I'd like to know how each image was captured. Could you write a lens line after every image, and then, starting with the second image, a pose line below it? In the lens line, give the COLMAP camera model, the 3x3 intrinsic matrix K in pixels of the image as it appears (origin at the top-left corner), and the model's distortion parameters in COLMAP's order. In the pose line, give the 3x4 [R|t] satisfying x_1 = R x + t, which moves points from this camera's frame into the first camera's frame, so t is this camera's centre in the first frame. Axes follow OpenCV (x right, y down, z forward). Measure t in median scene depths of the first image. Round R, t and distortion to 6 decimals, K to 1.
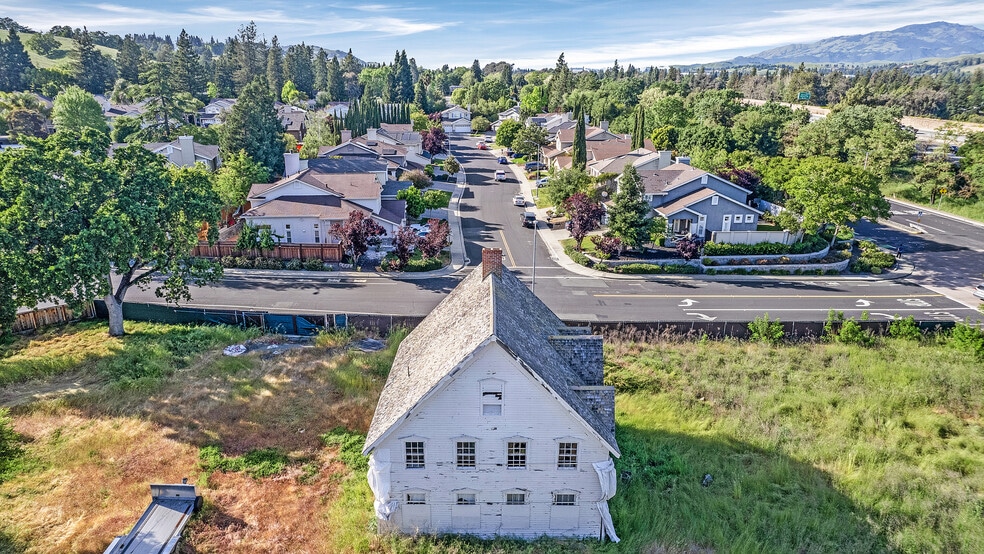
lens RADIAL K [[625.2, 0, 492.5], [0, 625.2, 280.7], [0, 0, 1]] dist [-0.025232, 0.043272]
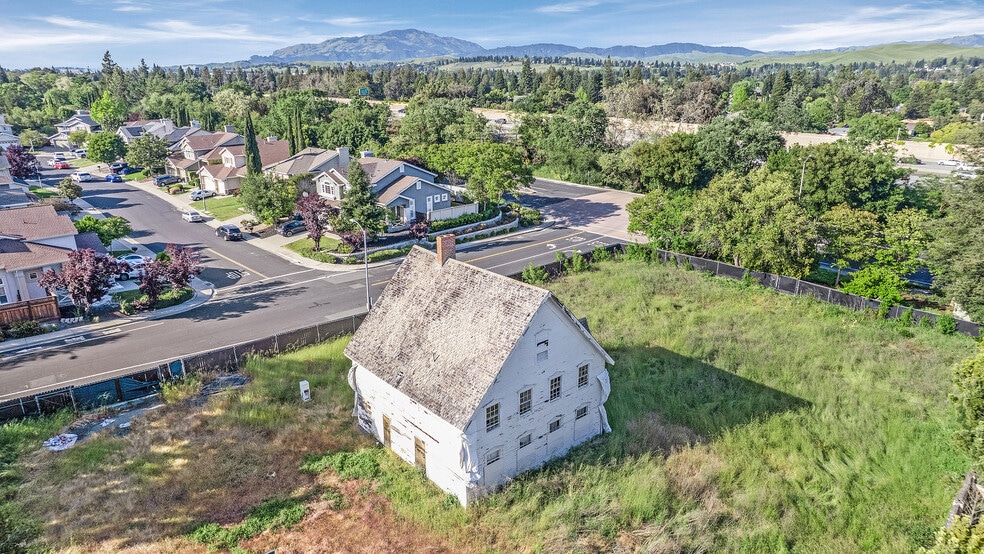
lens RADIAL K [[625.2, 0, 491.3], [0, 625.2, 277.4], [0, 0, 1]] dist [-0.025232, 0.043272]
pose [[0.763309, -0.211985, 0.610263, -0.275308], [0.213808, 0.974291, 0.071008, -0.017910], [-0.609627, 0.076278, 0.789010, 0.032015]]
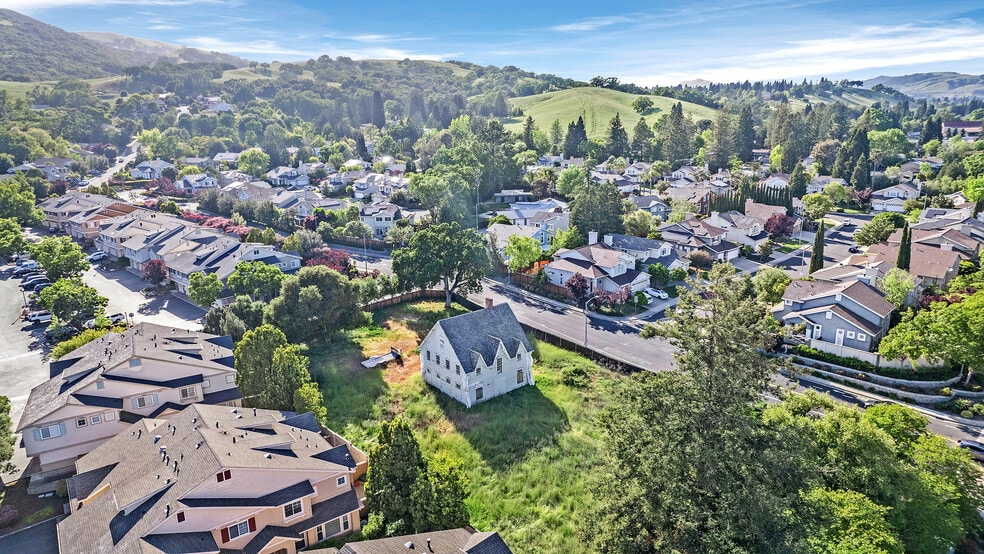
lens RADIAL K [[625.2, 0, 493.6], [0, 625.2, 284.0], [0, 0, 1]] dist [-0.025232, 0.043272]
pose [[0.641661, 0.187981, -0.743595, 0.839865], [-0.221110, 0.973677, 0.055346, -0.111438], [0.734426, 0.128903, 0.666335, -0.315058]]
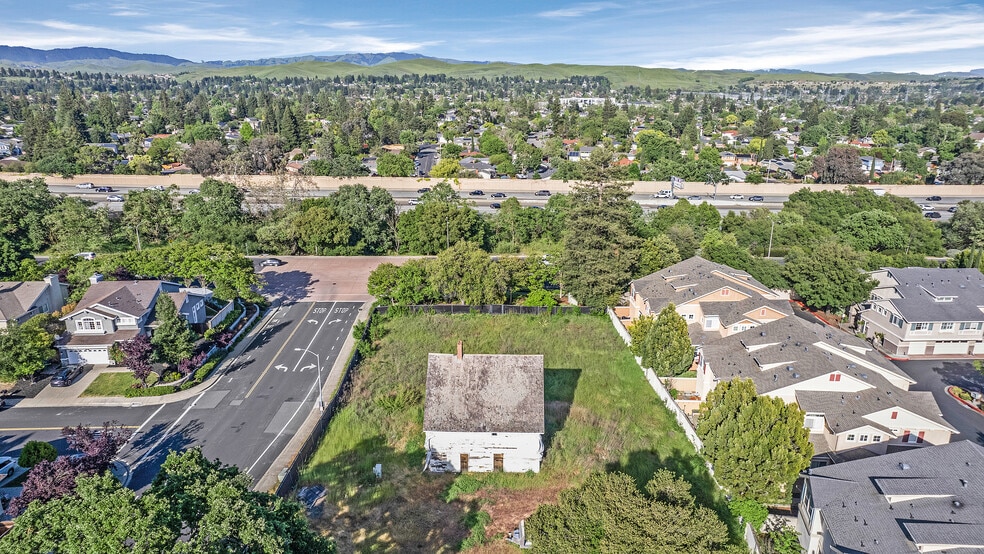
lens RADIAL K [[625.2, 0, 494.1], [0, 625.2, 278.9], [0, 0, 1]] dist [-0.025232, 0.043272]
pose [[0.042709, -0.310086, 0.949749, -0.771104], [0.312562, 0.907045, 0.282088, -0.323646], [-0.948937, 0.284808, 0.135660, 0.251568]]
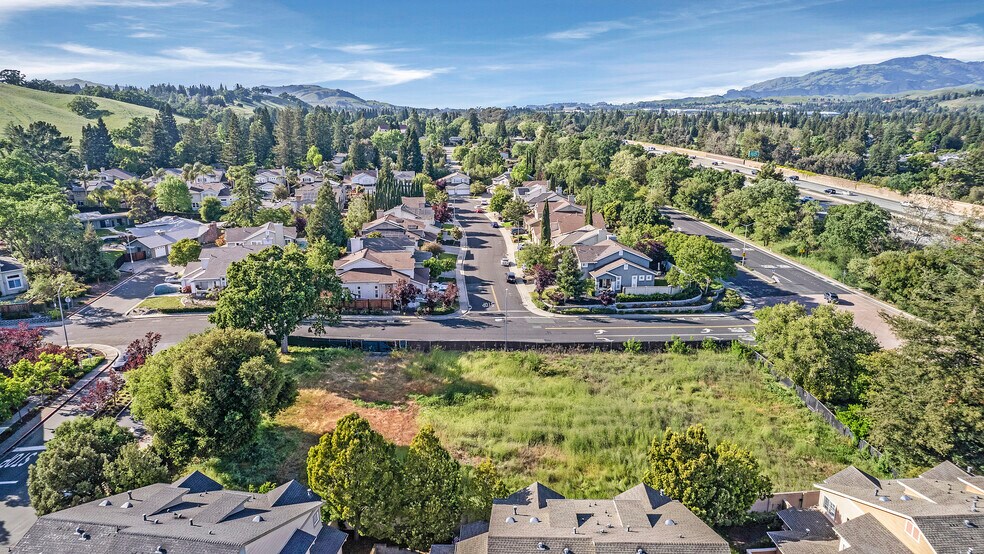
lens RADIAL K [[625.2, 0, 491.0], [0, 625.2, 277.1], [0, 0, 1]] dist [-0.025232, 0.043272]
pose [[0.999910, -0.013357, -0.001230, 0.016081], [0.013265, 0.998278, -0.057139, -0.016974], [0.001992, 0.057117, 0.998365, -0.585478]]
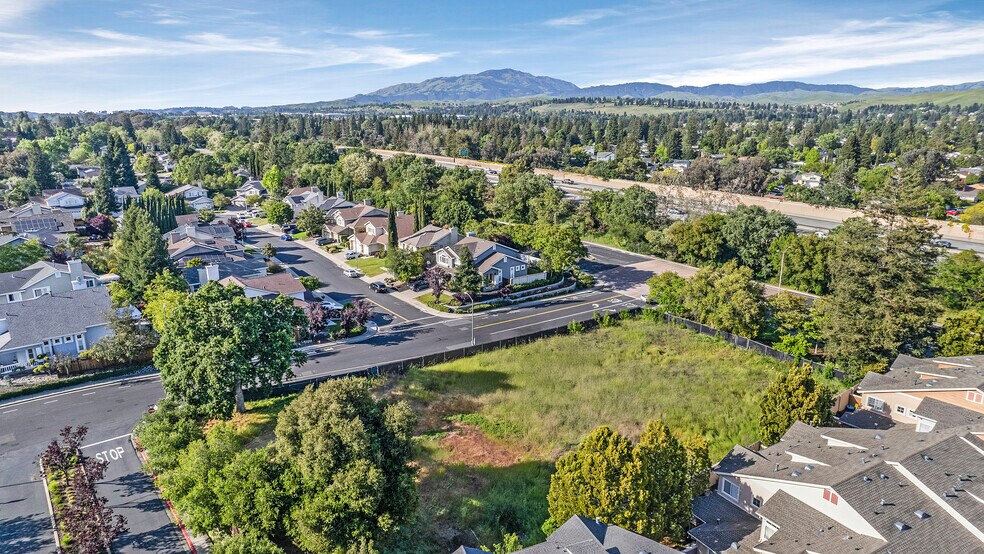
lens RADIAL K [[625.2, 0, 491.8], [0, 625.2, 277.9], [0, 0, 1]] dist [-0.025232, 0.043272]
pose [[0.847449, -0.148456, 0.509697, -0.530895], [0.177784, 0.984029, -0.008982, -0.072846], [-0.500223, 0.098228, 0.860307, -0.408486]]
